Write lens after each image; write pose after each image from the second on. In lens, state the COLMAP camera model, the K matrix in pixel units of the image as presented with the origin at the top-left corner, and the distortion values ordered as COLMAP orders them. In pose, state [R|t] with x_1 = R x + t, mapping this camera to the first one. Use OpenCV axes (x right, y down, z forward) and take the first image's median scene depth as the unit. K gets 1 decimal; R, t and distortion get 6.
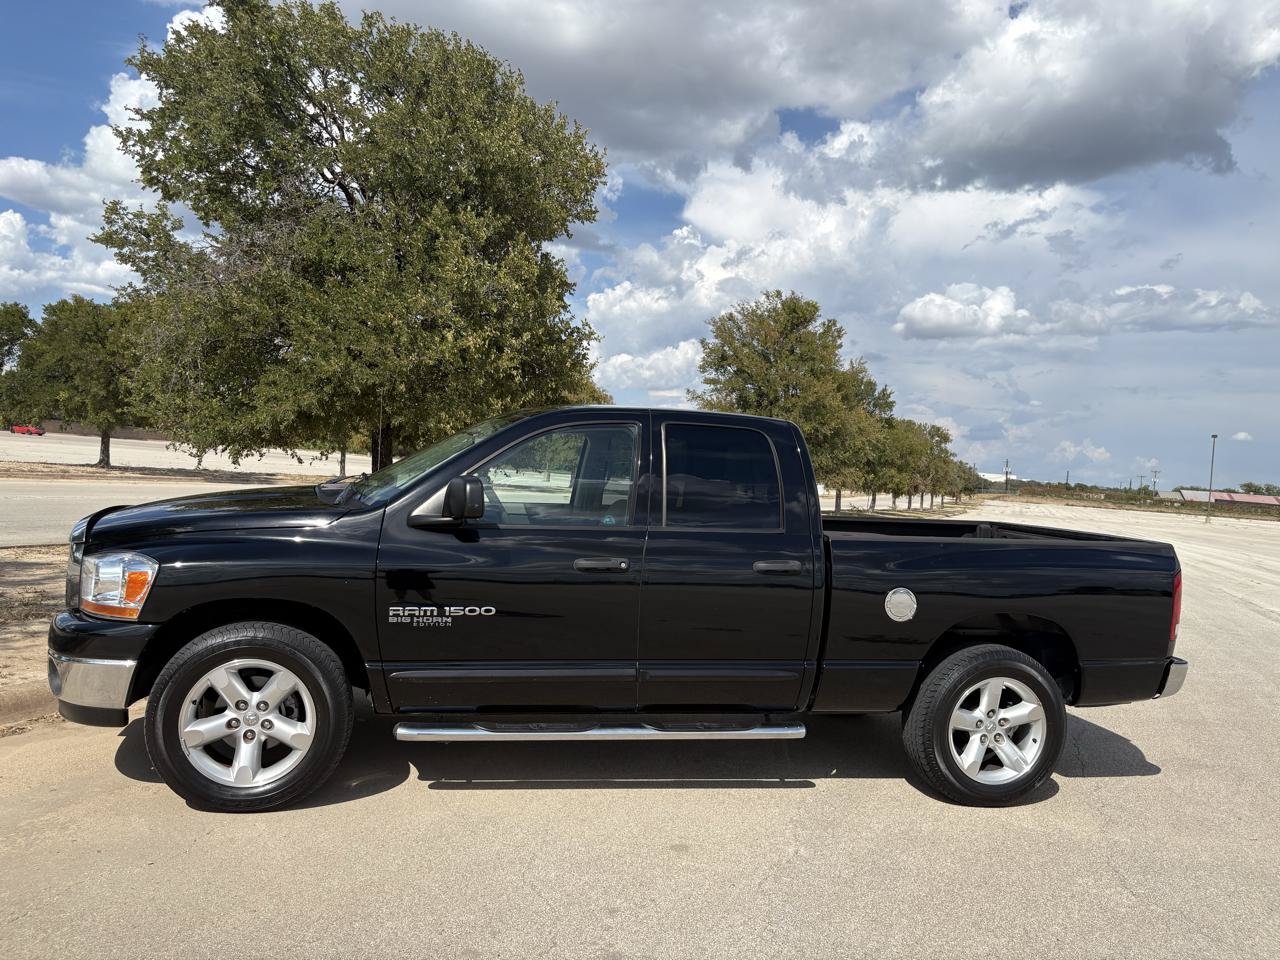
lens RADIAL K [[972.8, 0, 640.0], [0, 972.8, 480.0], [0, 0, 1]] dist [0.037762, -0.048263]
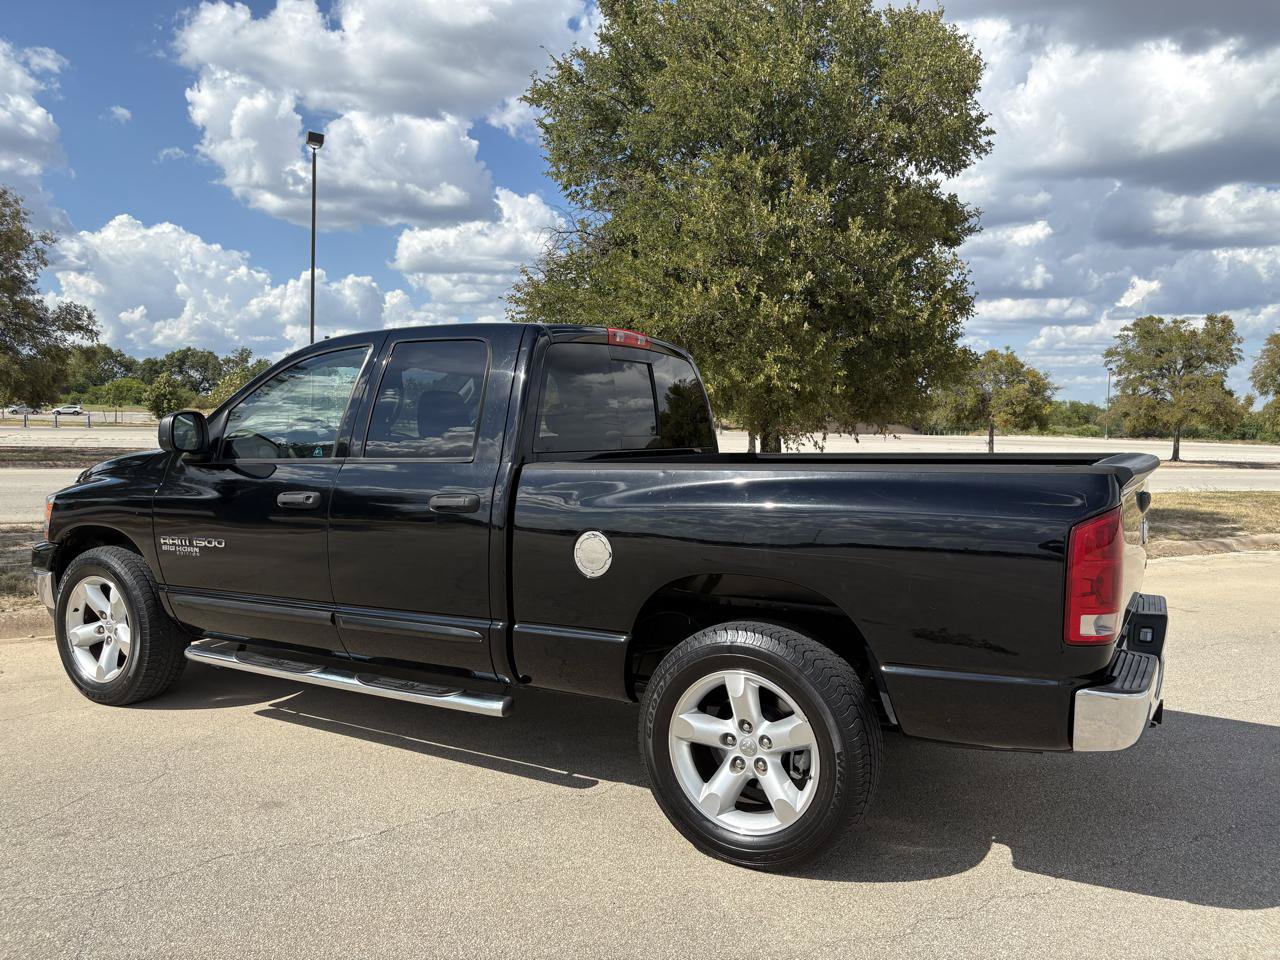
lens RADIAL K [[982.6, 0, 644.0], [0, 982.6, 469.5], [0, 0, 1]] dist [0.005161, 0.006322]
pose [[0.740861, -0.028205, -0.671066, 0.754913], [0.028954, 0.999530, -0.010045, 0.069479], [0.671035, -0.011988, 0.741329, 0.458794]]
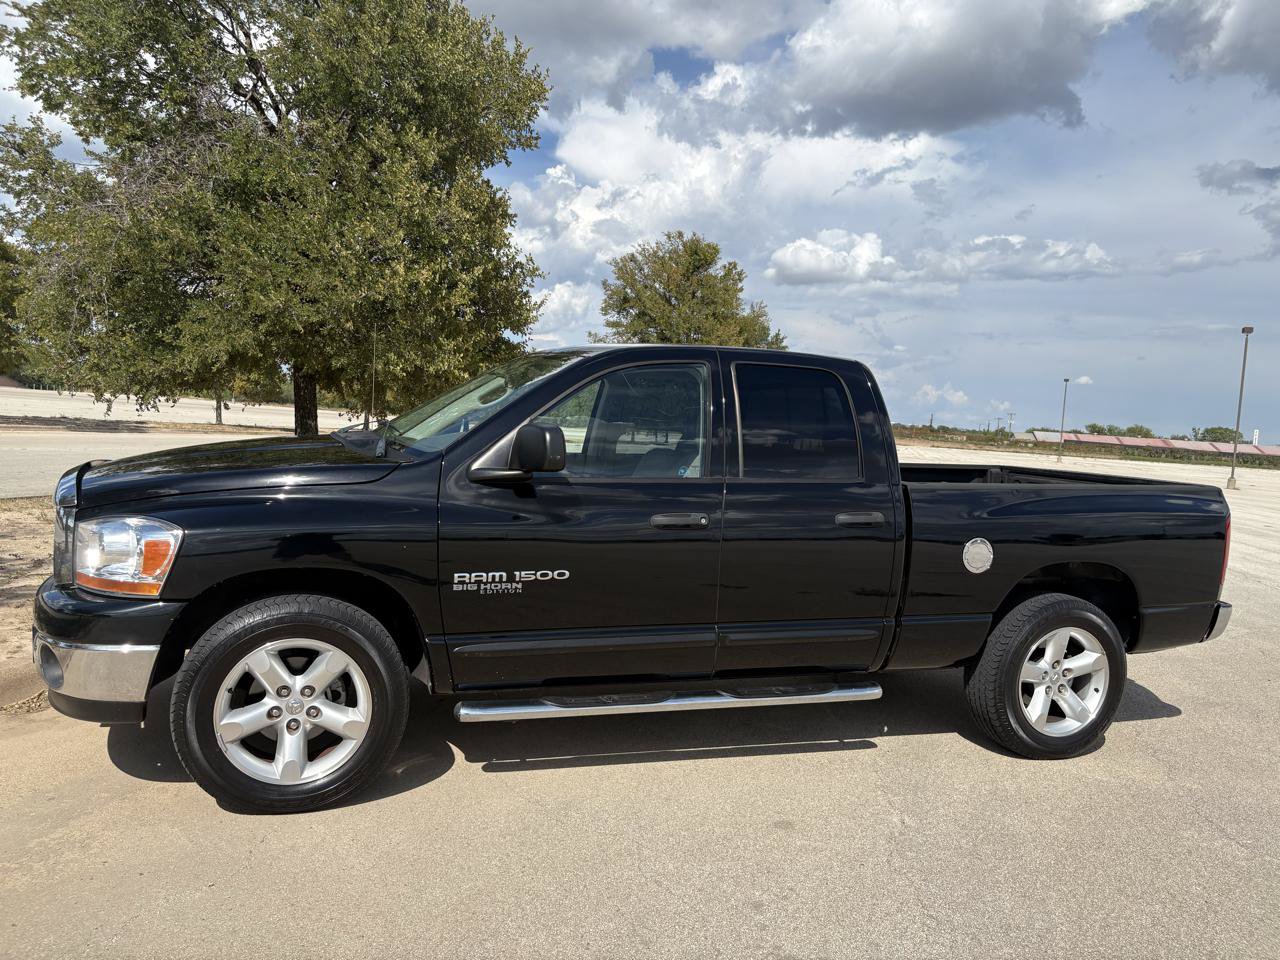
lens RADIAL K [[975.5, 0, 640.2], [0, 975.5, 474.9], [0, 0, 1]] dist [0.043416, -0.055765]
pose [[0.992055, -0.013136, 0.125120, -0.168366], [0.006714, 0.998645, 0.051609, -0.001841], [-0.125628, -0.050359, 0.990798, 0.095839]]
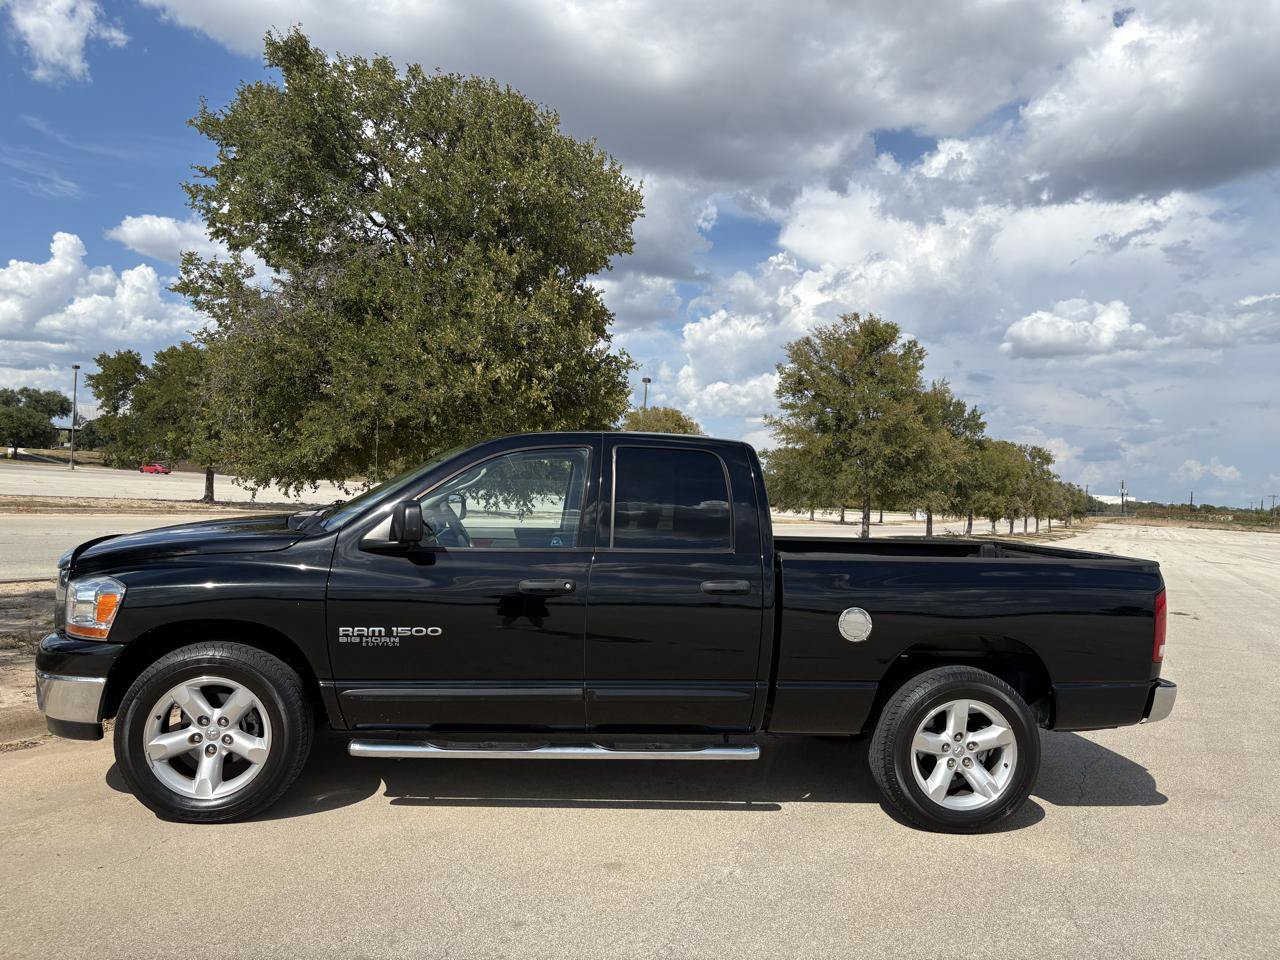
lens RADIAL K [[972.0, 0, 637.9], [0, 972.0, 476.2], [0, 0, 1]] dist [0.044362, -0.057026]
pose [[0.994484, -0.018383, -0.103269, 0.145833], [0.014956, 0.999315, -0.033858, 0.007129], [0.103821, 0.032127, 0.994077, -0.011041]]
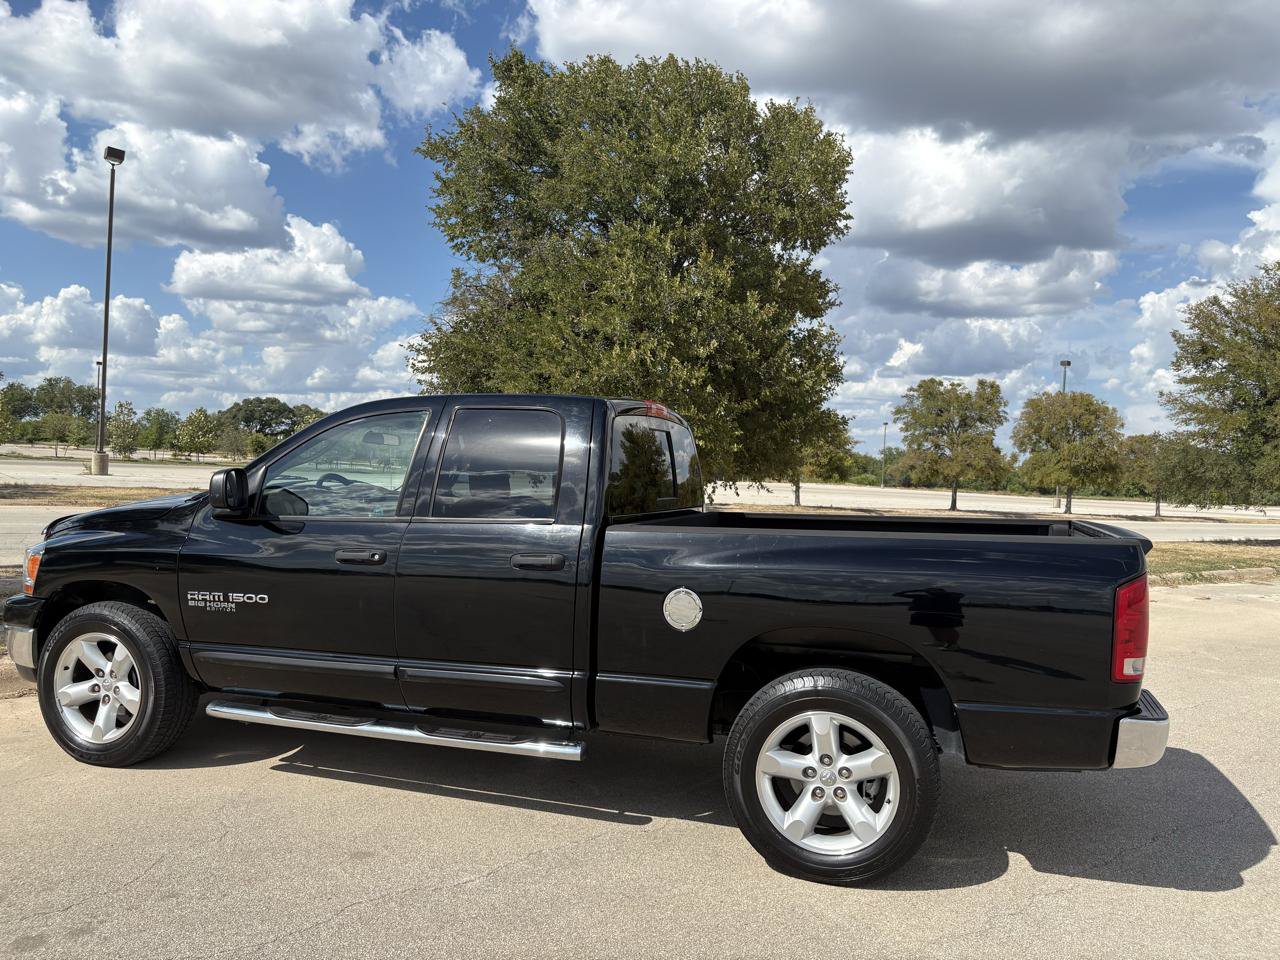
lens RADIAL K [[975.5, 0, 640.2], [0, 975.5, 474.9], [0, 0, 1]] dist [0.043416, -0.055765]
pose [[0.860946, -0.036384, -0.507394, 0.626242], [0.017354, 0.998959, -0.042185, 0.046490], [0.508400, 0.027514, 0.860681, 0.259661]]
